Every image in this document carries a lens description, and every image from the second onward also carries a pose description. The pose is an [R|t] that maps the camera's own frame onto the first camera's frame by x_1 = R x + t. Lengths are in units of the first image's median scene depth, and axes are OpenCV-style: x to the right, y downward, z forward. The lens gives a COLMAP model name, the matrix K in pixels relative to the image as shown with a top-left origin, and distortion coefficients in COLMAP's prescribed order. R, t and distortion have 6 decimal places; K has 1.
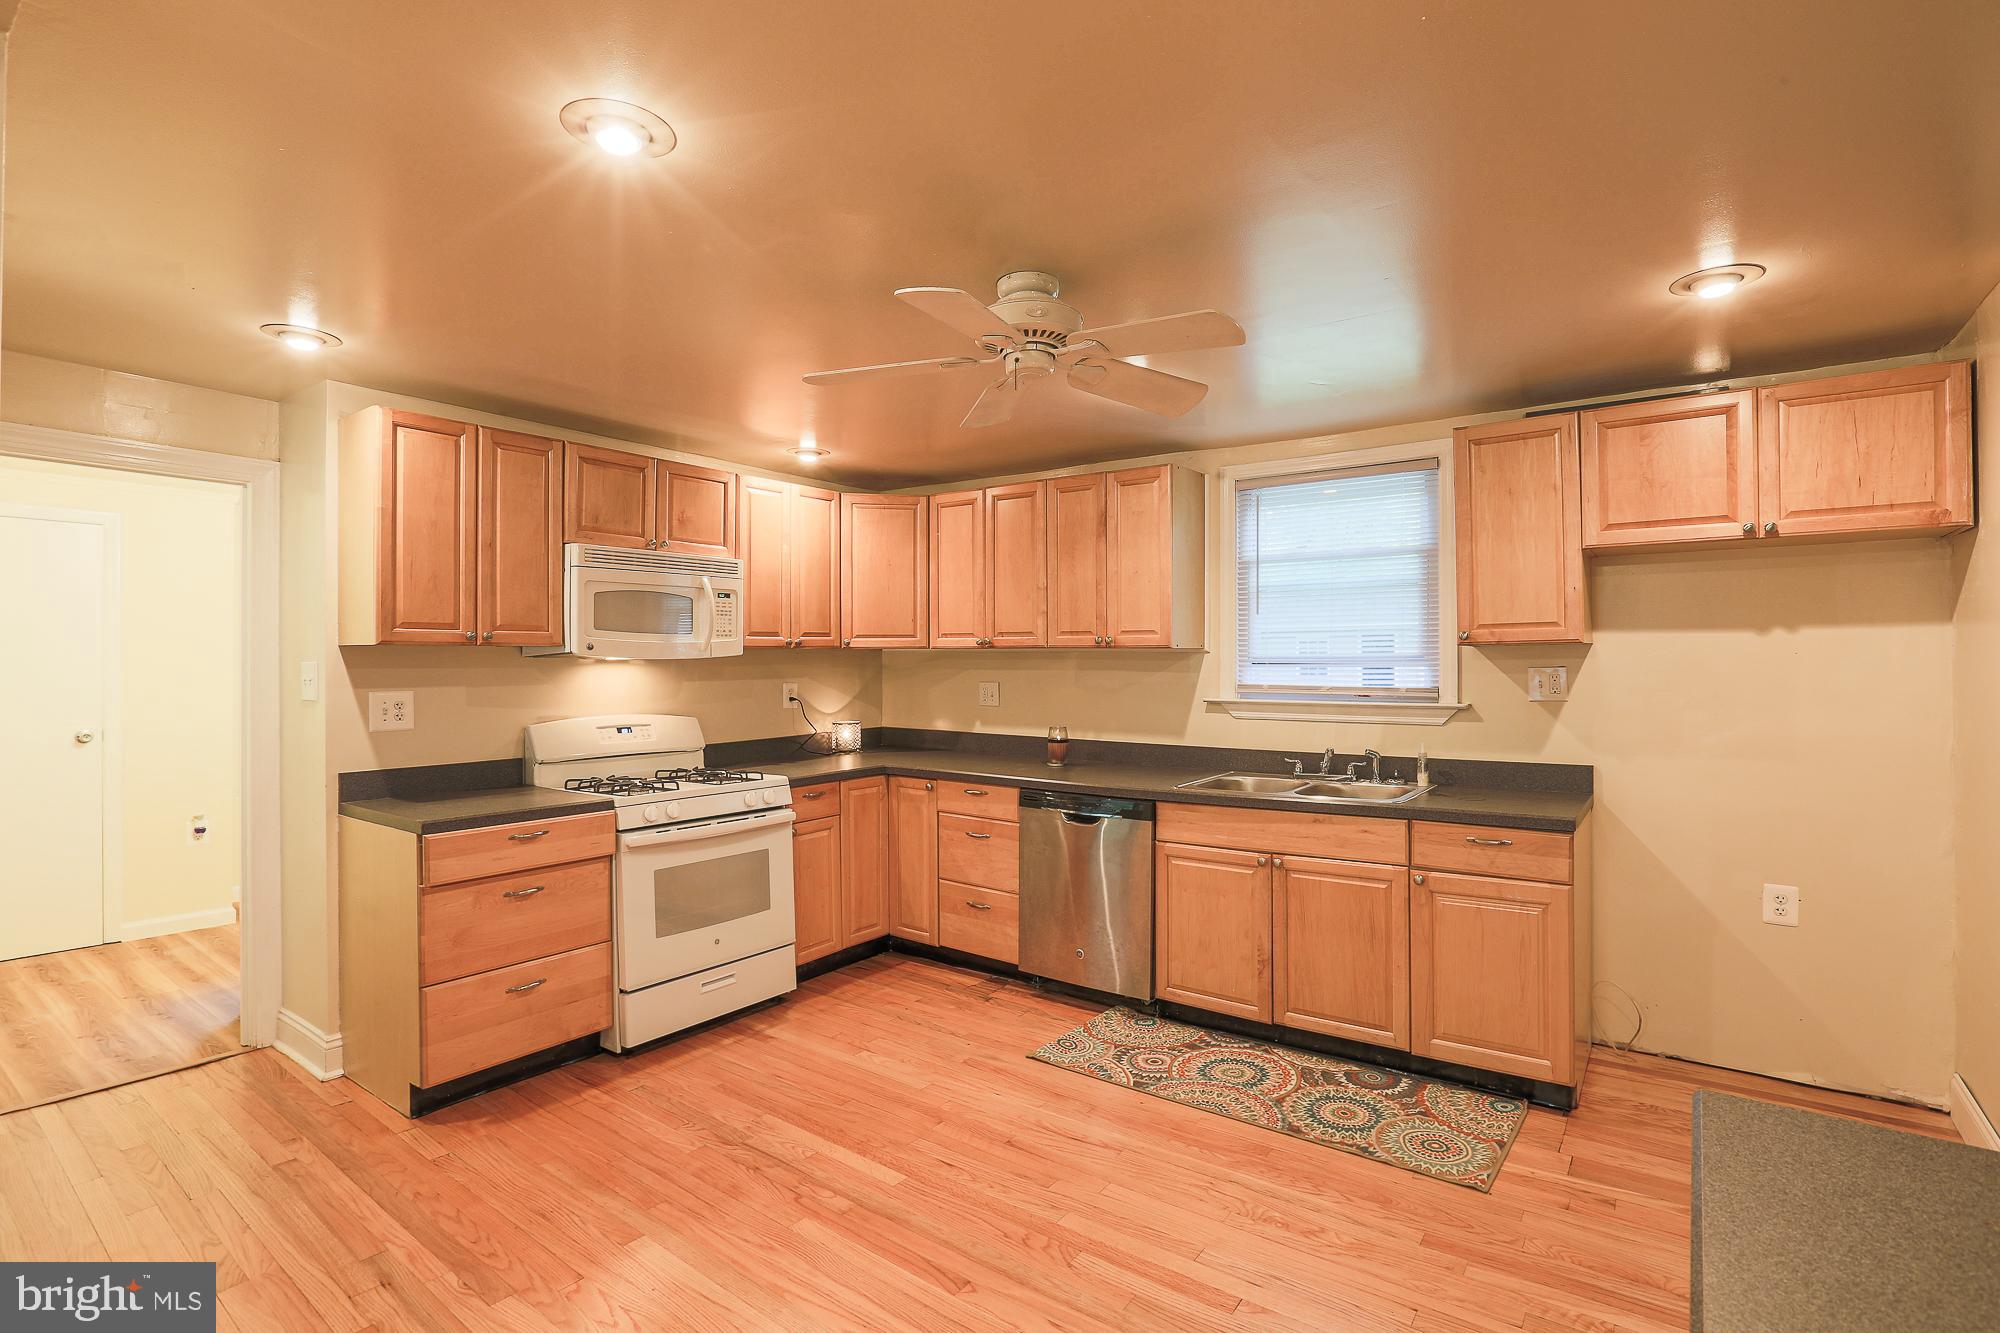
lens RADIAL K [[947.6, 0, 1003.8], [0, 947.6, 657.4], [0, 0, 1]] dist [-0.040921, 0.015757]
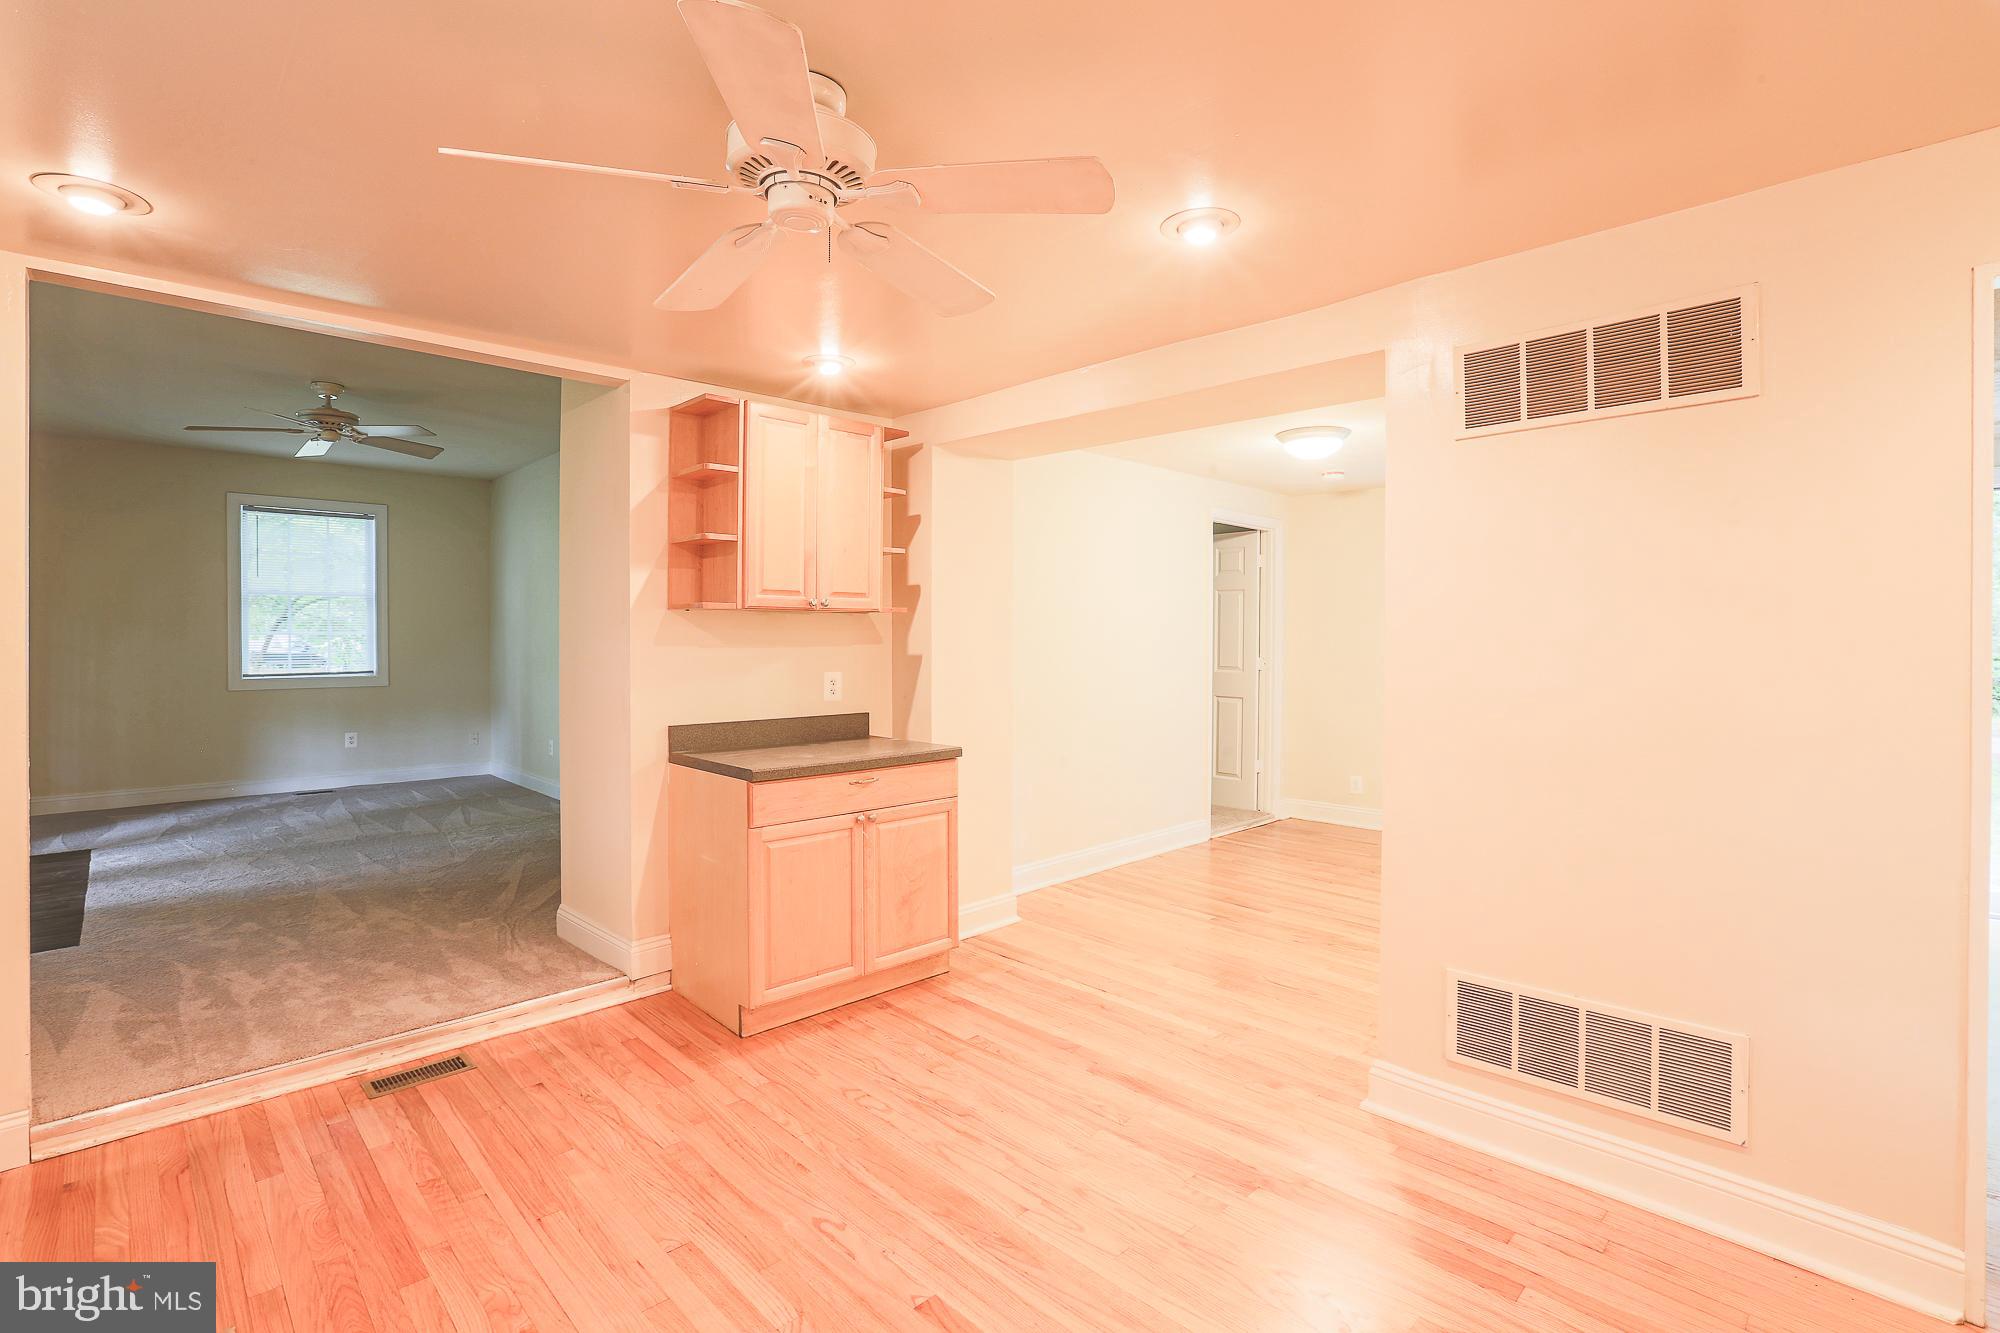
lens RADIAL K [[947.6, 0, 978.0], [0, 947.6, 635.4], [0, 0, 1]] dist [-0.040921, 0.015757]
pose [[-0.984217, 0.002924, 0.176942, -0.160513], [0.003662, 0.999986, 0.003845, 0.005020], [-0.176928, 0.004432, -0.984214, 1.181815]]
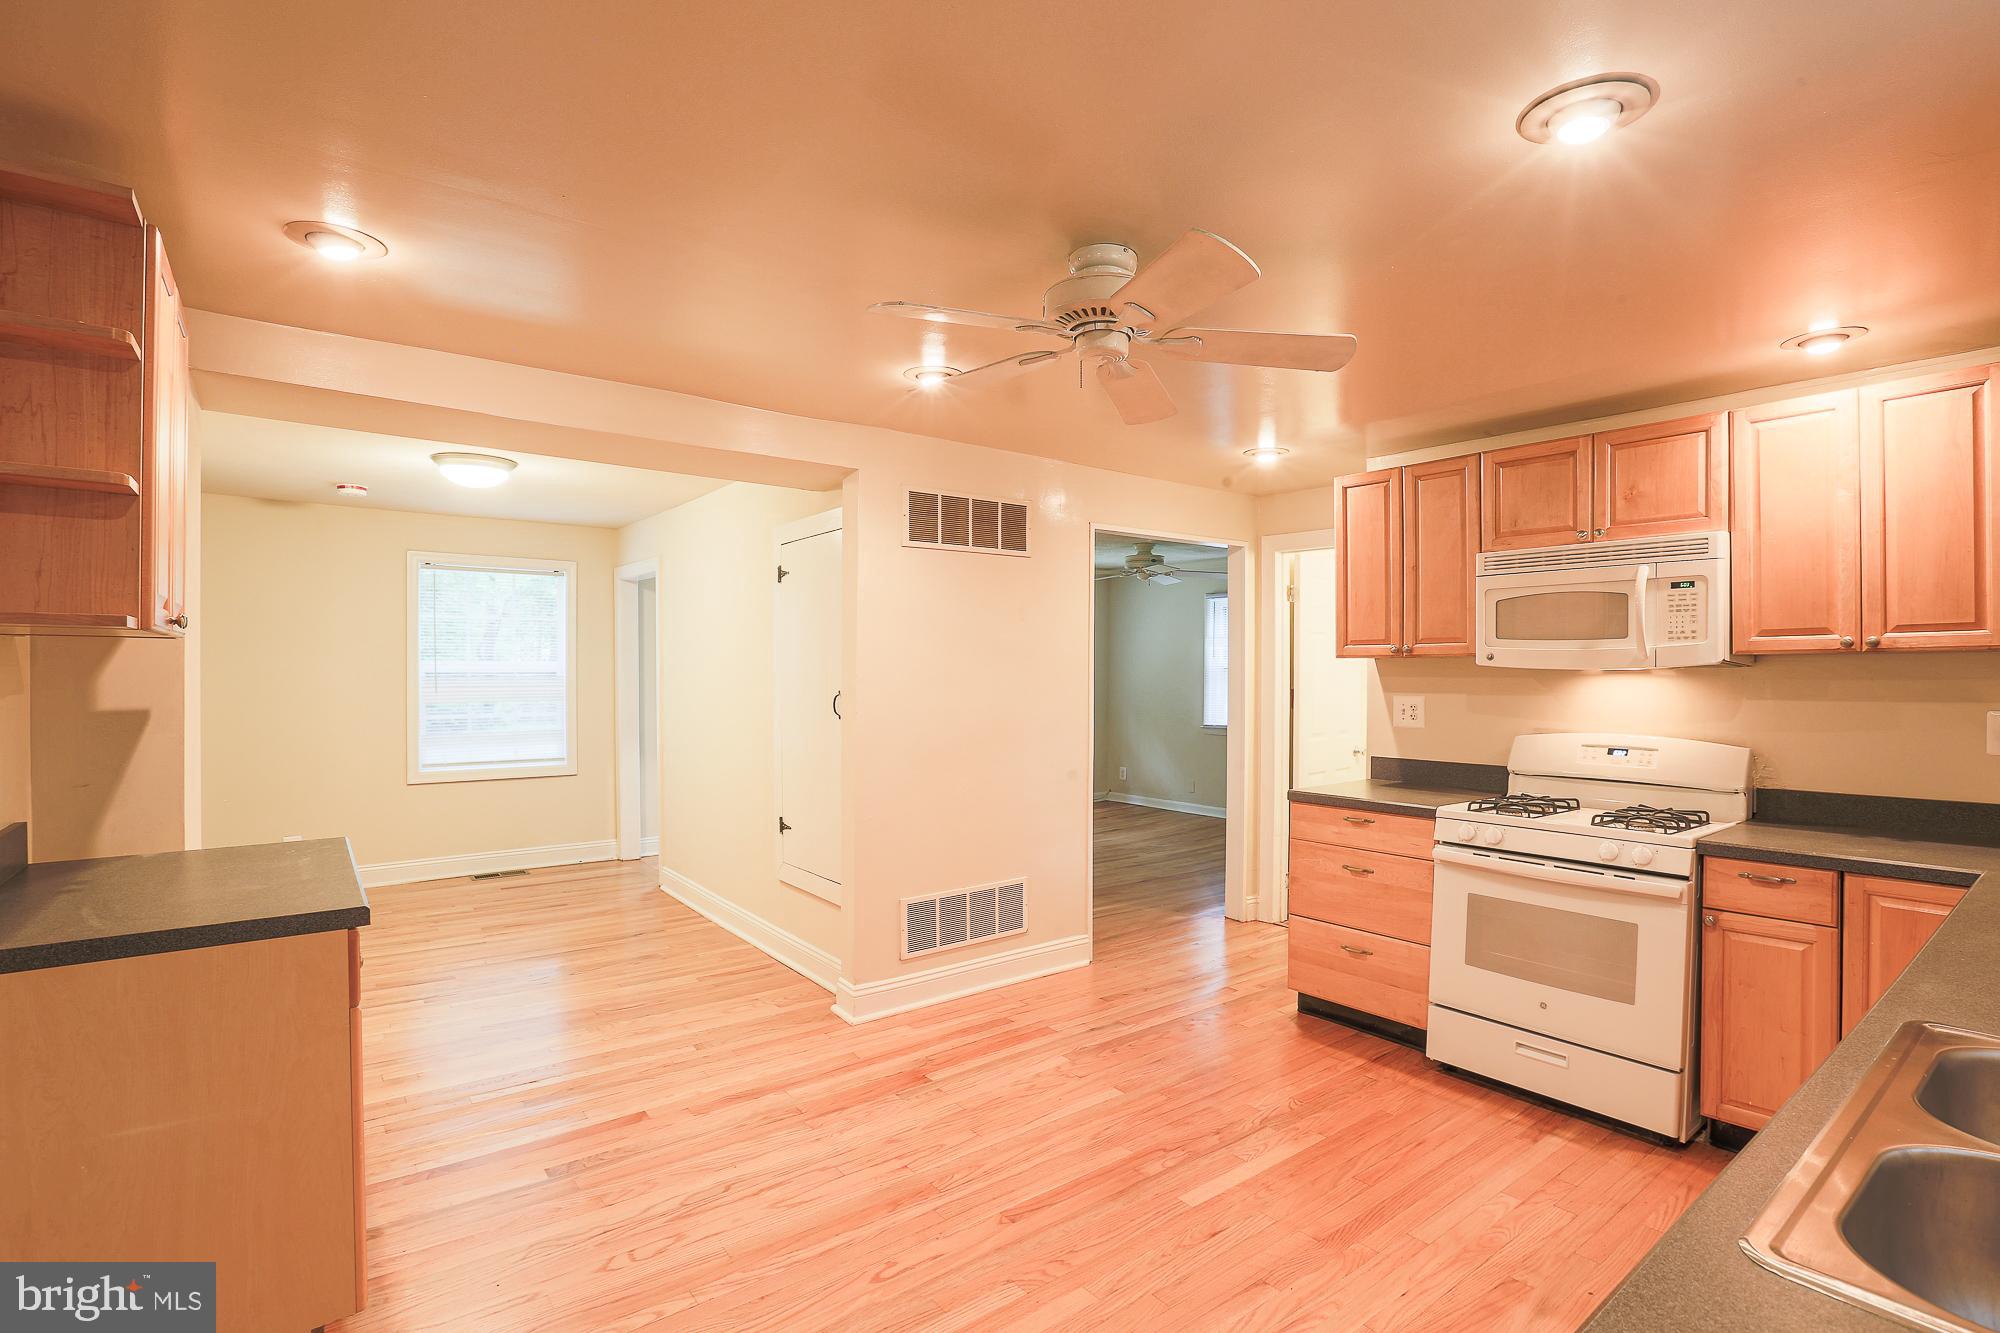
lens RADIAL K [[947.6, 0, 1040.7], [0, 947.6, 681.2], [0, 0, 1]] dist [-0.040921, 0.015757]
pose [[-0.246300, 0.009857, -0.969143, 0.652677], [0.000145, 0.999949, 0.010133, 0.004509], [0.969194, 0.002355, -0.246289, 0.822223]]
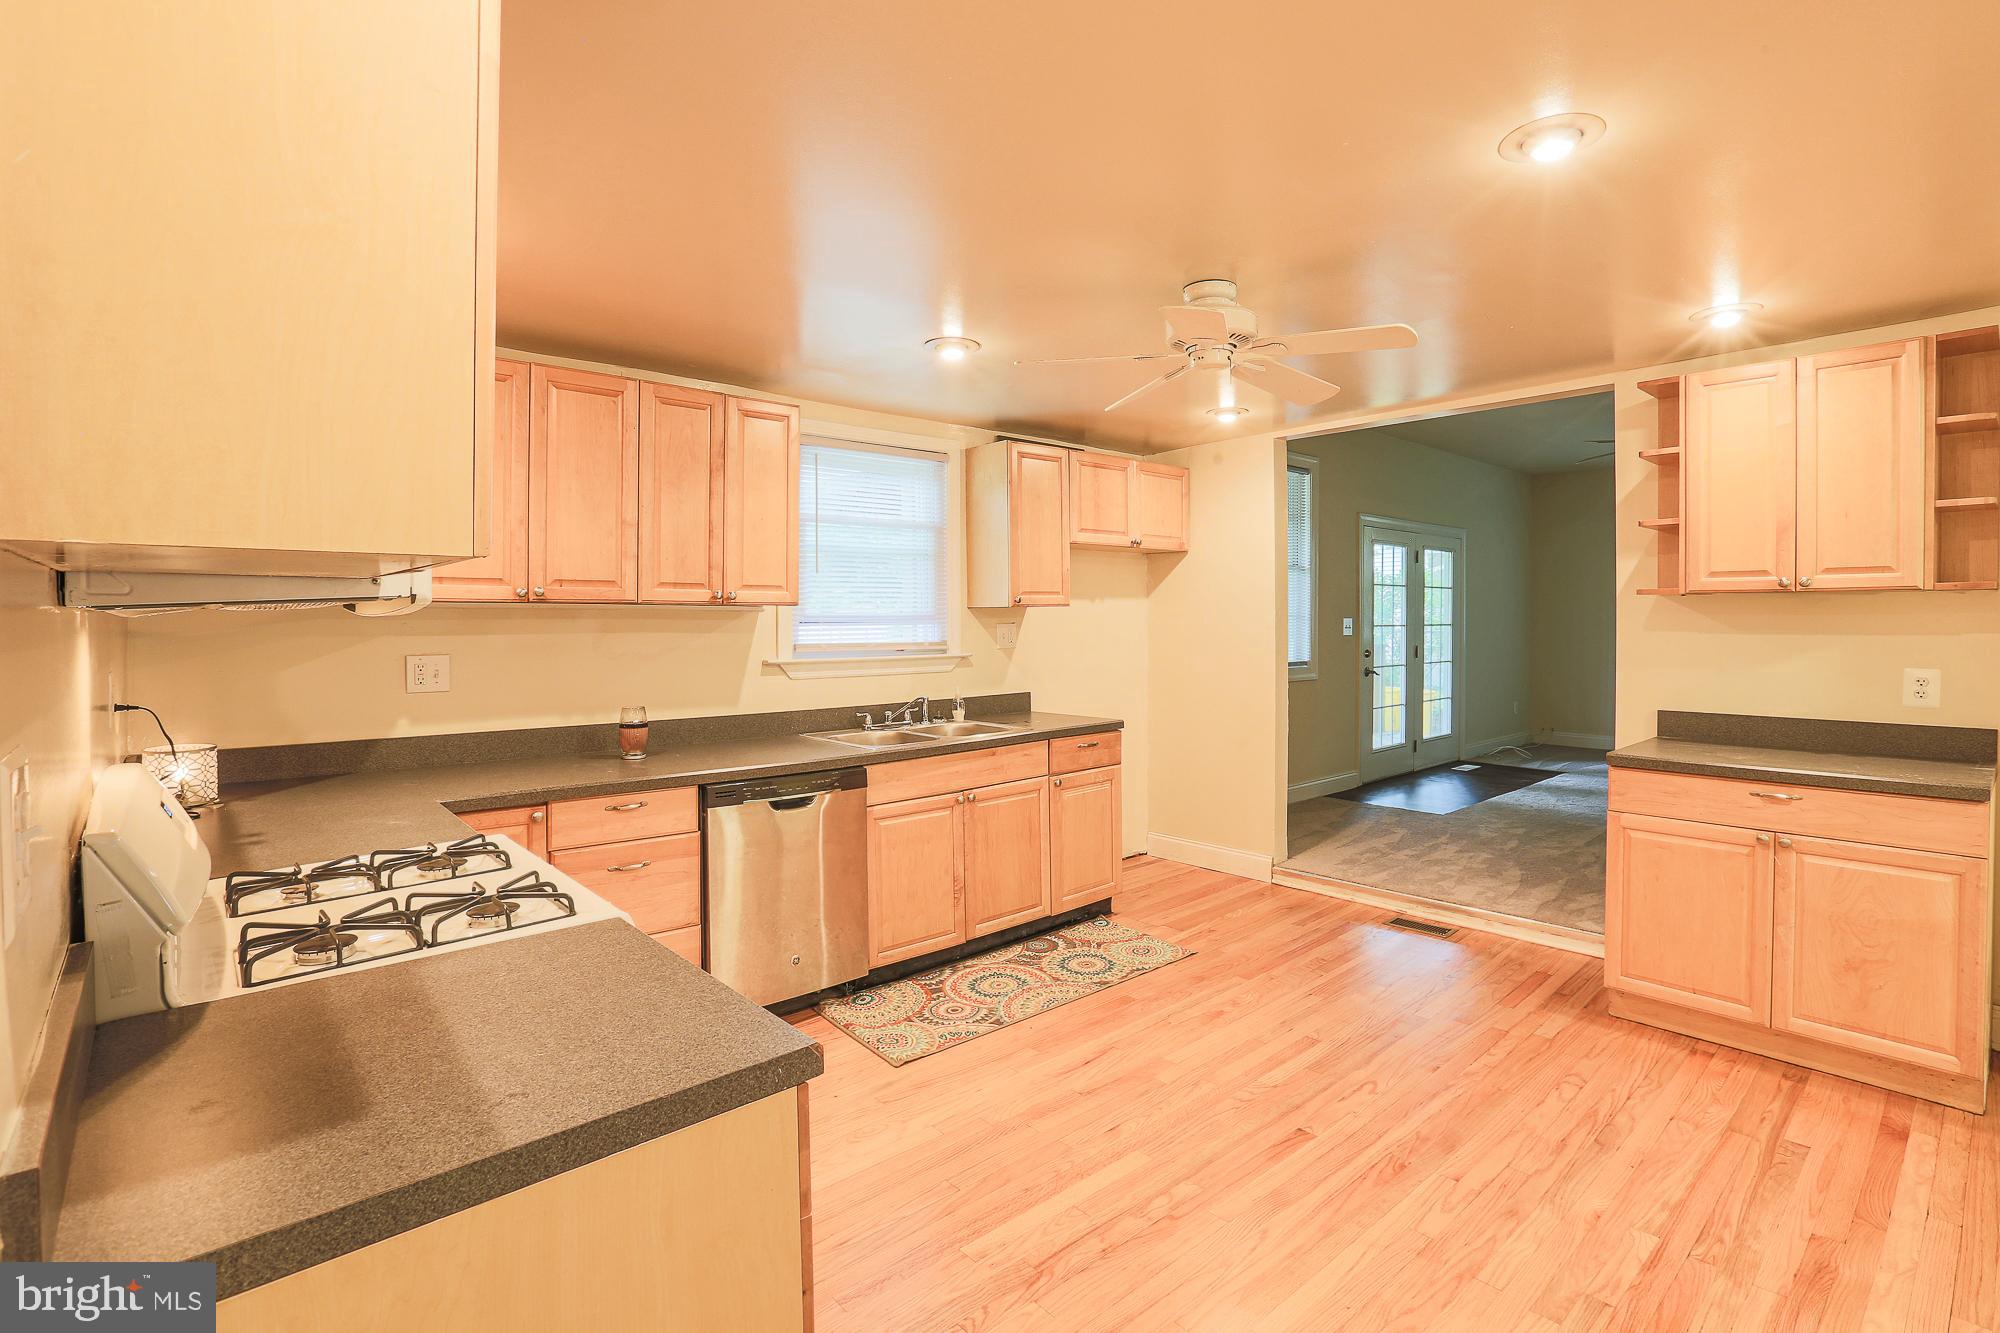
lens RADIAL K [[947.6, 0, 1064.1], [0, 947.6, 631.3], [0, 0, 1]] dist [-0.040921, 0.015757]
pose [[0.177896, -0.009759, 0.984001, -0.797236], [0.001656, 0.999952, 0.009618, 0.007926], [-0.984048, -0.000081, 0.177904, 0.679783]]
